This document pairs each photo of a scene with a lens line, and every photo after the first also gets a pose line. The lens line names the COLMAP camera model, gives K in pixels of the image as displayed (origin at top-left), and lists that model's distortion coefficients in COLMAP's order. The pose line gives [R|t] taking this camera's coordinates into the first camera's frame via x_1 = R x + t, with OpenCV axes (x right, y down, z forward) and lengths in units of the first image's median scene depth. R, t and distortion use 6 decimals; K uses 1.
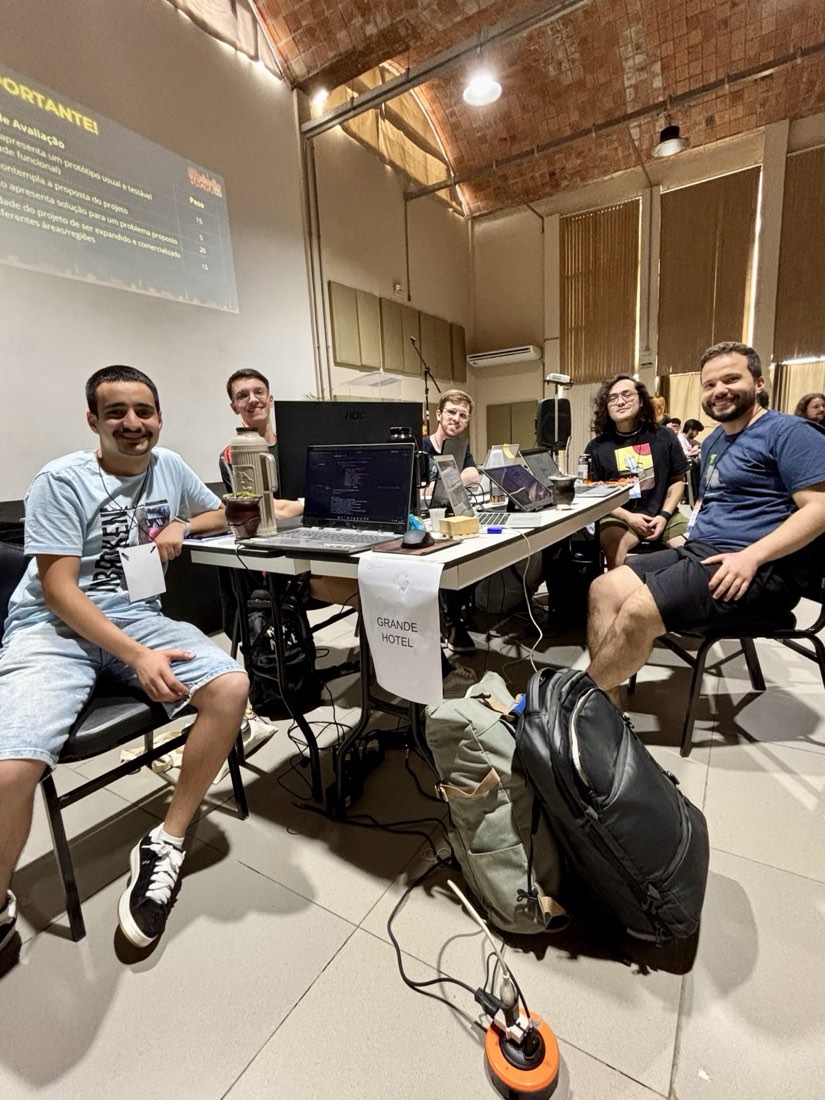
lens RADIAL K [[513.3, 0, 412.3], [0, 513.3, 554.1], [0, 0, 1]] dist [-0.029662, 0.011029]
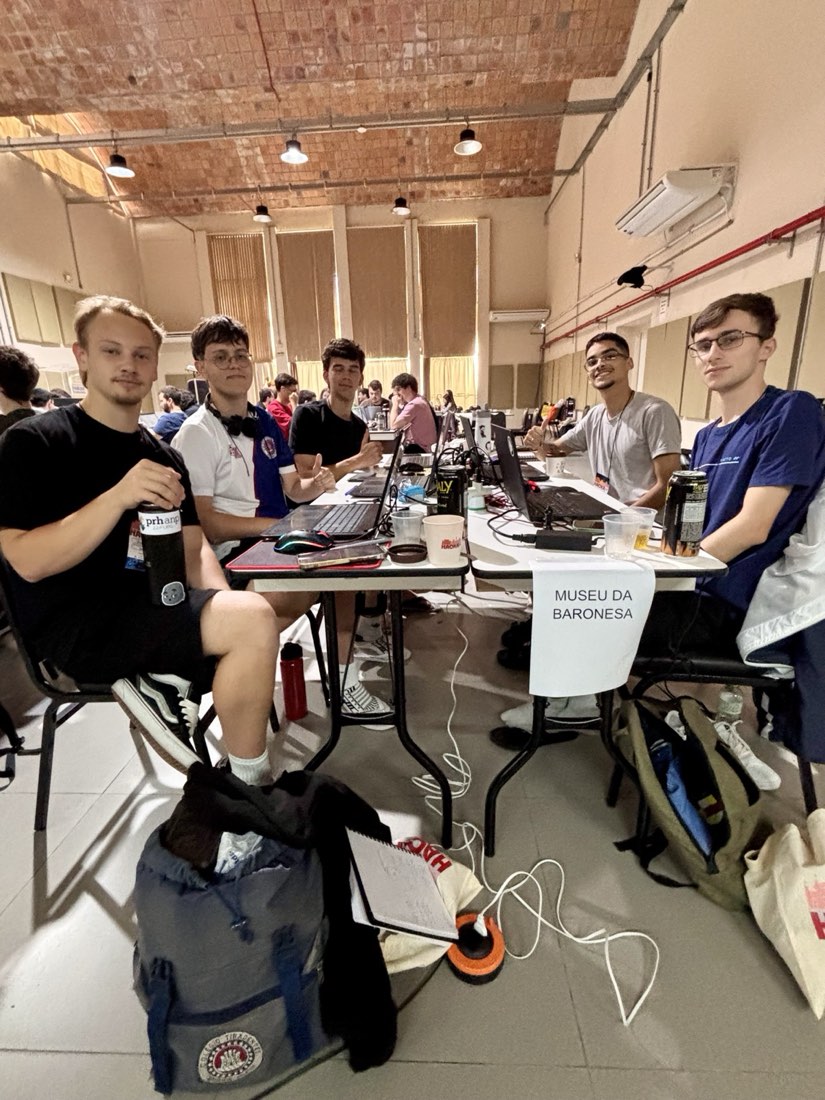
lens RADIAL K [[508.7, 0, 413.1], [0, 508.7, 555.6], [0, 0, 1]] dist [-0.022251, 0.005144]
pose [[0.864599, -0.118092, 0.488388, 0.152061], [0.082896, 0.992194, 0.093161, 0.729977], [-0.495578, -0.040061, 0.867639, -3.621922]]
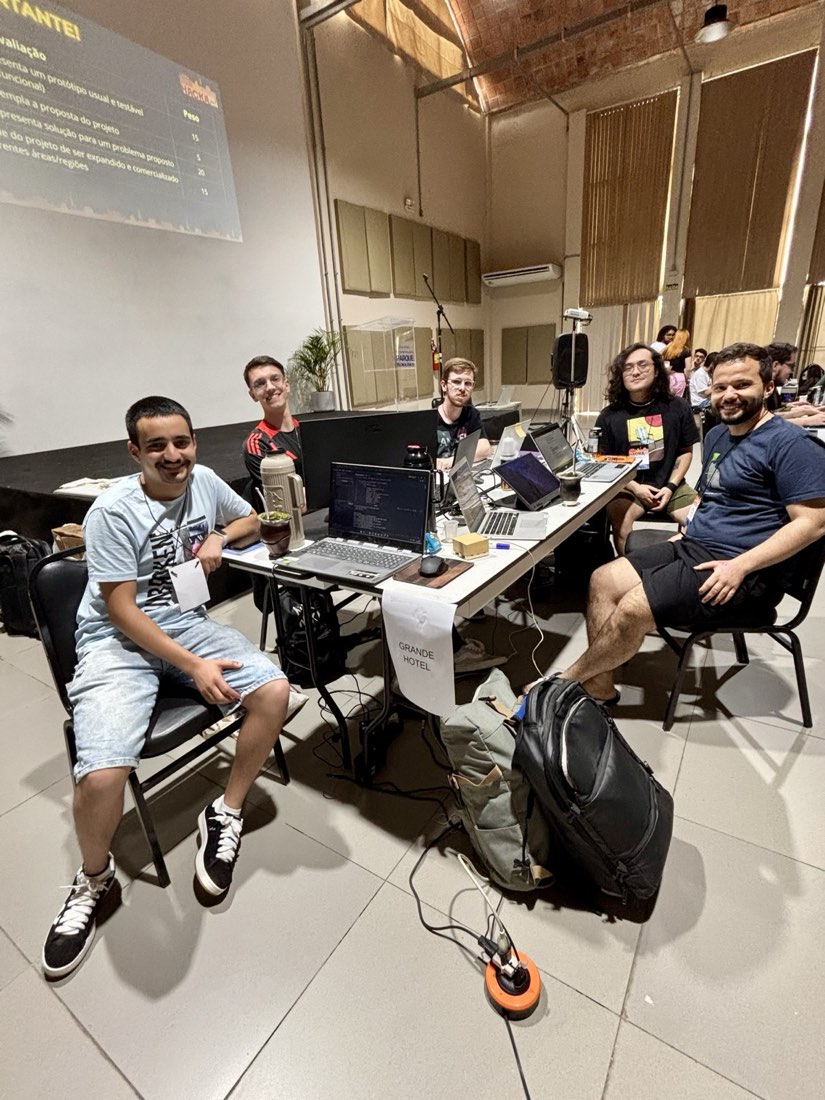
lens RADIAL K [[508.7, 0, 413.1], [0, 508.7, 555.6], [0, 0, 1]] dist [-0.022251, 0.005144]
pose [[0.999786, -0.000263, -0.020693, -0.009336], [0.003402, 0.988400, 0.151837, -0.170239], [0.020413, -0.151875, 0.988189, -0.075310]]
